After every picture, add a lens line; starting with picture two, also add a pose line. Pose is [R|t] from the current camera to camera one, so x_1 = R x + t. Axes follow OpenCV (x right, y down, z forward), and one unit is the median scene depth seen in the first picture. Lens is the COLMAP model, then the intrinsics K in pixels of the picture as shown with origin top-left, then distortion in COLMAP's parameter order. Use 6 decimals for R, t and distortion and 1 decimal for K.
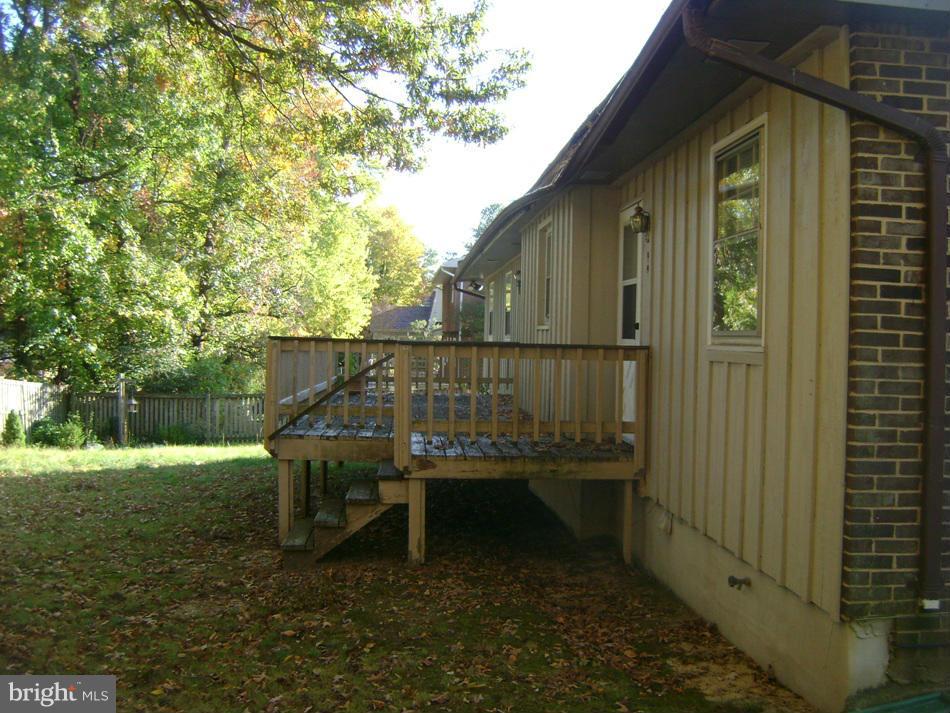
lens RADIAL K [[990.8, 0, 472.8], [0, 990.8, 354.8], [0, 0, 1]] dist [-0.111344, 0.000000]
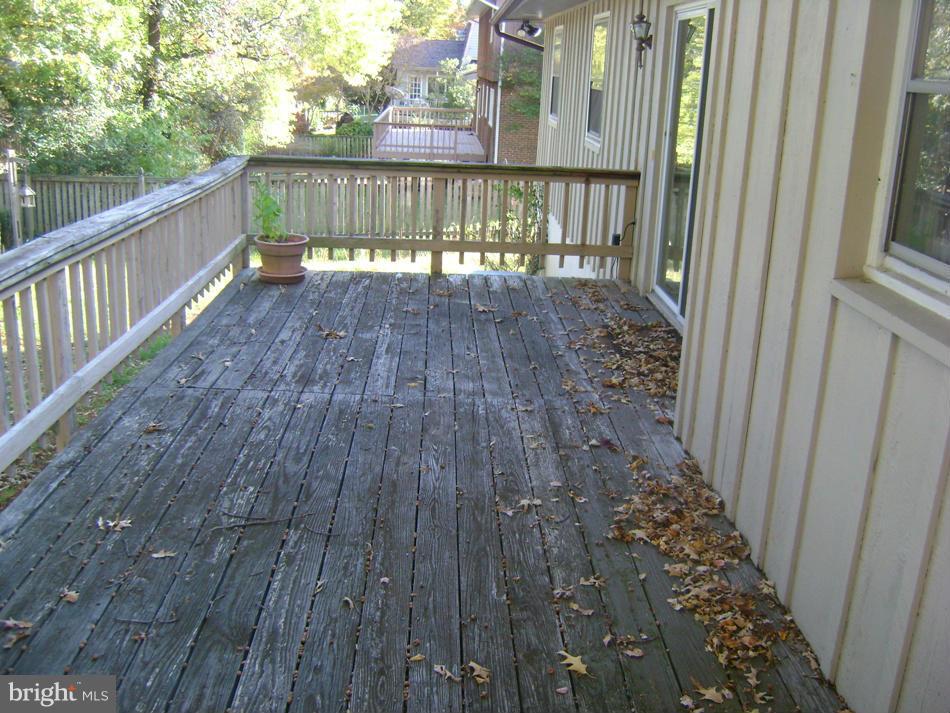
lens RADIAL K [[990.8, 0, 479.8], [0, 990.8, 363.3], [0, 0, 1]] dist [-0.111344, 0.000000]
pose [[0.999037, 0.039777, -0.018499, -0.007838], [-0.033276, 0.961919, 0.271302, -0.027190], [0.028586, -0.270426, 0.962316, 0.278597]]
